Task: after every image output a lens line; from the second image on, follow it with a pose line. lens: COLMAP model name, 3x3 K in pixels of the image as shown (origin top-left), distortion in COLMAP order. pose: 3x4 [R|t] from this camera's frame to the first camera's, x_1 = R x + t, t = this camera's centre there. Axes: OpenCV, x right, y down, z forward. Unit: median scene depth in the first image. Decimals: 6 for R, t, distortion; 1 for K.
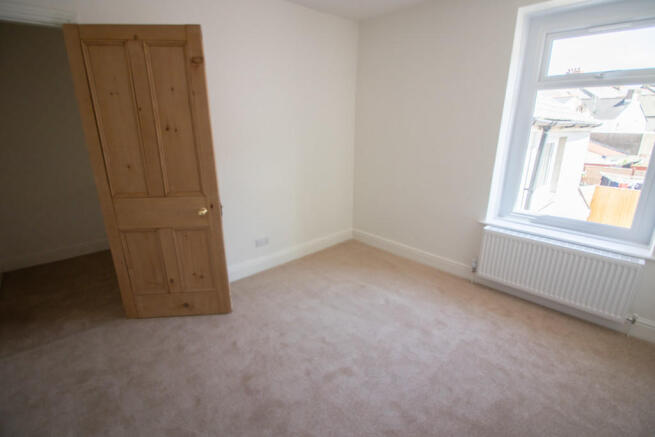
lens RADIAL K [[326.0, 0, 327.5], [0, 326.0, 218.5], [0, 0, 1]] dist [-0.021730, -0.000884]
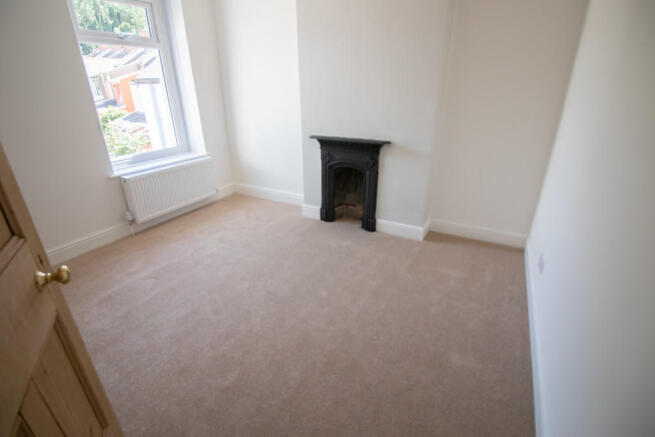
lens RADIAL K [[326.0, 0, 327.5], [0, 326.0, 218.5], [0, 0, 1]] dist [-0.021730, -0.000884]
pose [[-0.281744, -0.385792, 0.878513, -0.662108], [0.282416, 0.841700, 0.460198, -0.159131], [-0.916985, 0.377764, -0.128190, 0.564767]]
